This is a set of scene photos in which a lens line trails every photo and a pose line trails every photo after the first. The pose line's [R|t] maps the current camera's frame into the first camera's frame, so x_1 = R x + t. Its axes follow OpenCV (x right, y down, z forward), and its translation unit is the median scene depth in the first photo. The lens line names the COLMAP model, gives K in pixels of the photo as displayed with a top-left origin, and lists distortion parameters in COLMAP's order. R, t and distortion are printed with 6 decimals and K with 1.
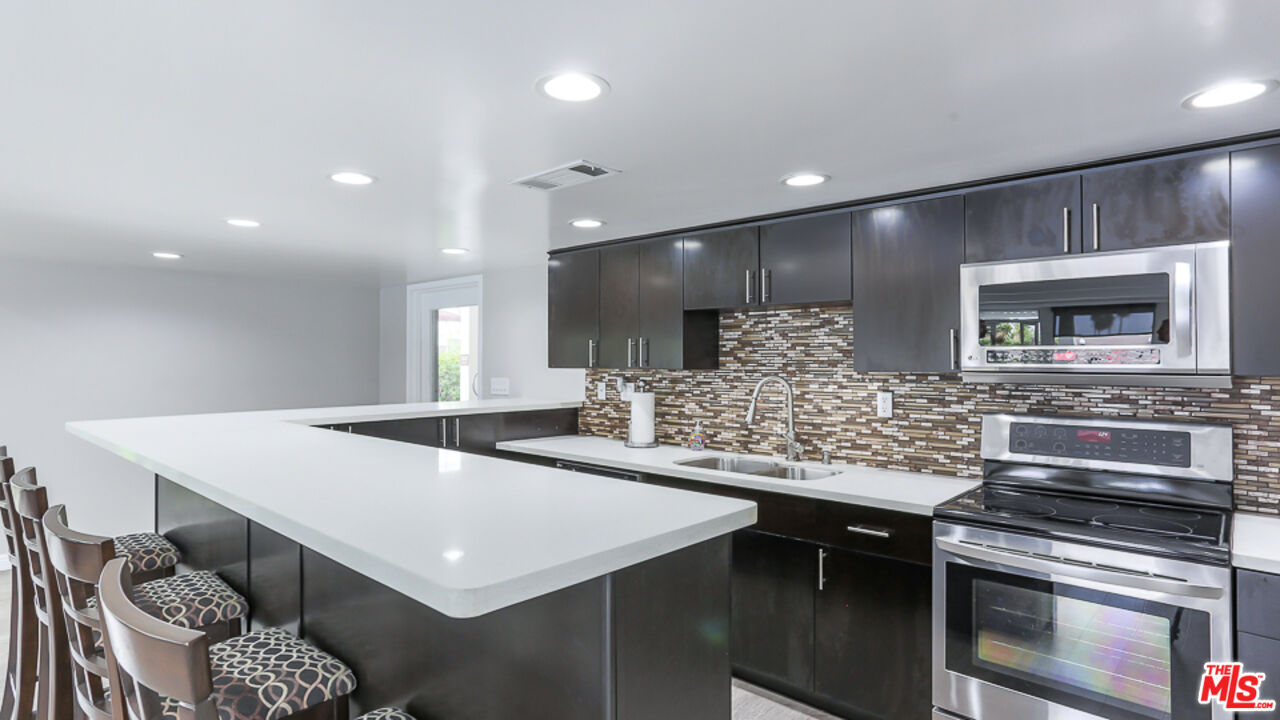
lens RADIAL K [[666.2, 0, 644.4], [0, 666.2, 352.4], [0, 0, 1]] dist [-0.000717, 0.000129]
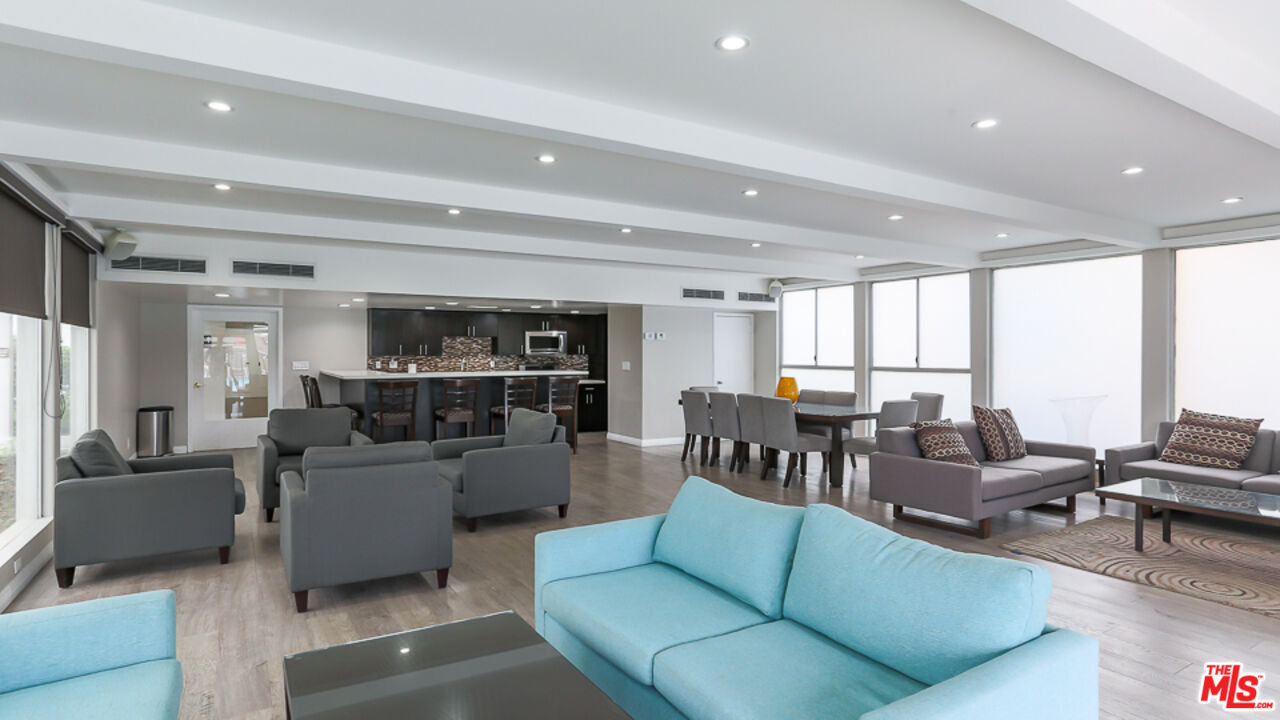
lens RADIAL K [[666.2, 0, 644.4], [0, 666.2, 352.4], [0, 0, 1]] dist [-0.000717, 0.000129]
pose [[0.270439, 0.000422, 0.962737, -2.850436], [-0.005380, 0.999985, 0.001073, 0.004505], [-0.962722, -0.005470, 0.270437, -0.793453]]
